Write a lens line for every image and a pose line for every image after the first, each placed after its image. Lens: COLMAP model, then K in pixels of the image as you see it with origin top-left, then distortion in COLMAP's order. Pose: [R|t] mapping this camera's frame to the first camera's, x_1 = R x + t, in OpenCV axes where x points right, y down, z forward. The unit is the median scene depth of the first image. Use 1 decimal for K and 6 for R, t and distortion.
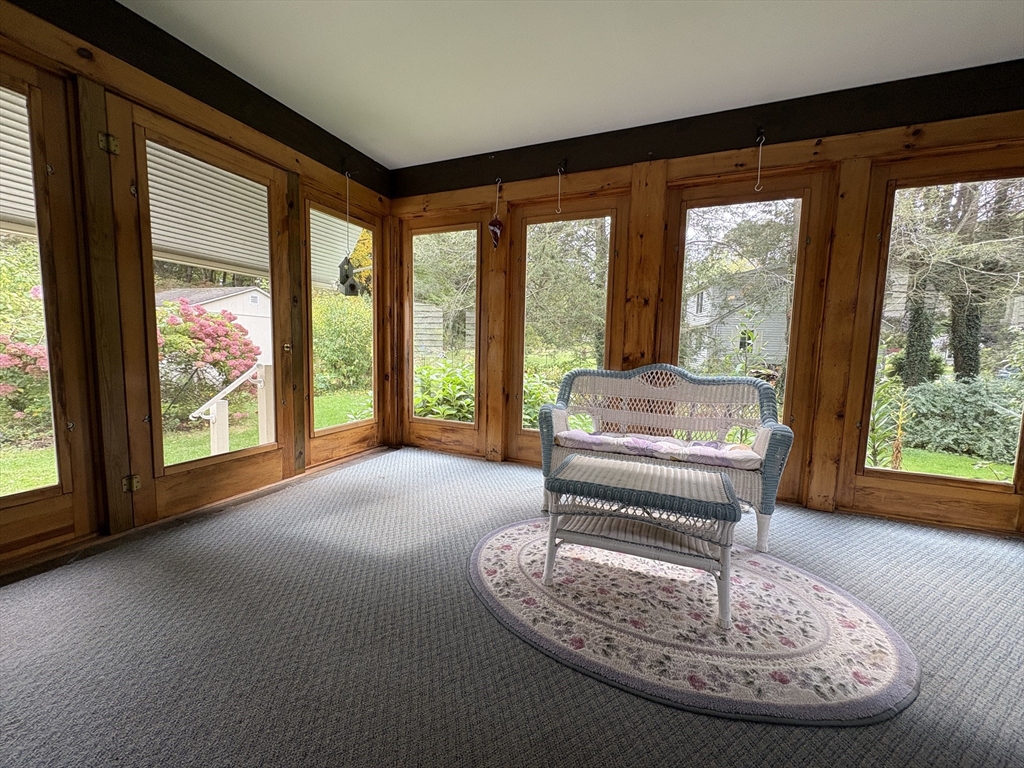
lens RADIAL K [[405.9, 0, 511.8], [0, 405.9, 384.0], [0, 0, 1]] dist [-0.000103, 0.000430]
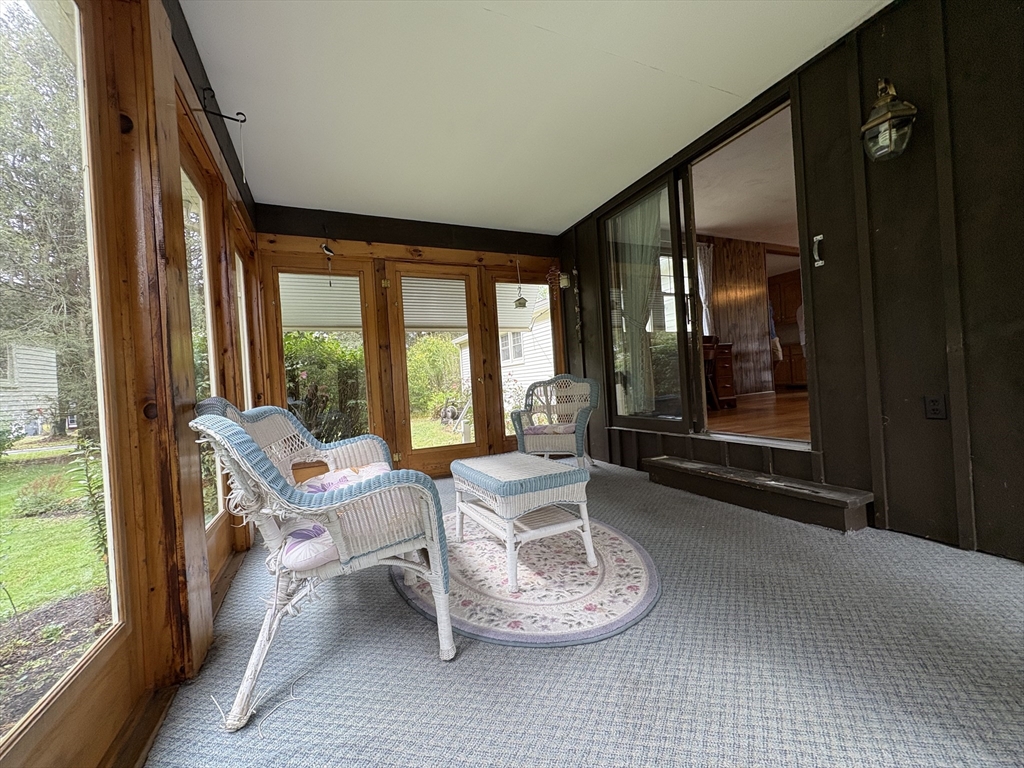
lens RADIAL K [[405.9, 0, 510.9], [0, 405.9, 382.8], [0, 0, 1]] dist [-0.000103, 0.000430]
pose [[-0.735536, 0.017849, 0.677251, -0.321048], [0.107301, 0.990105, 0.090441, -0.080595], [-0.668935, 0.139192, -0.730172, 1.193440]]
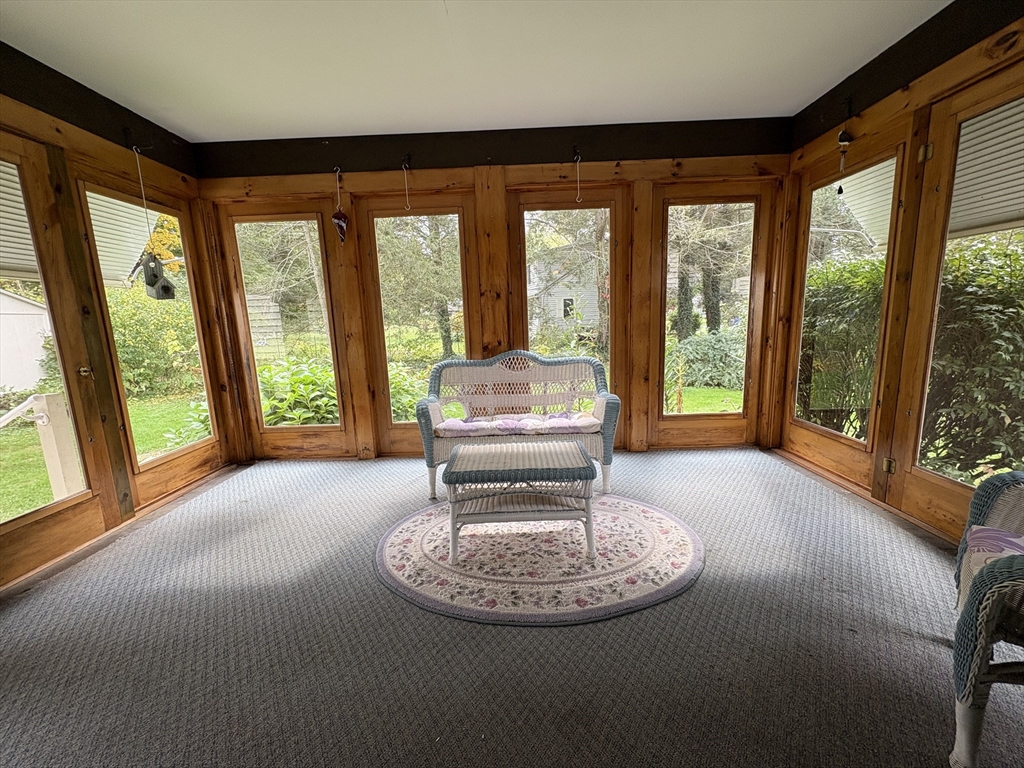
lens RADIAL K [[405.9, 0, 511.8], [0, 405.9, 384.8], [0, 0, 1]] dist [-0.000103, 0.000430]
pose [[0.923826, -0.120941, 0.363206, -0.072785], [0.096100, 0.991669, 0.085773, -0.054885], [-0.370553, -0.044336, 0.927752, -0.060603]]
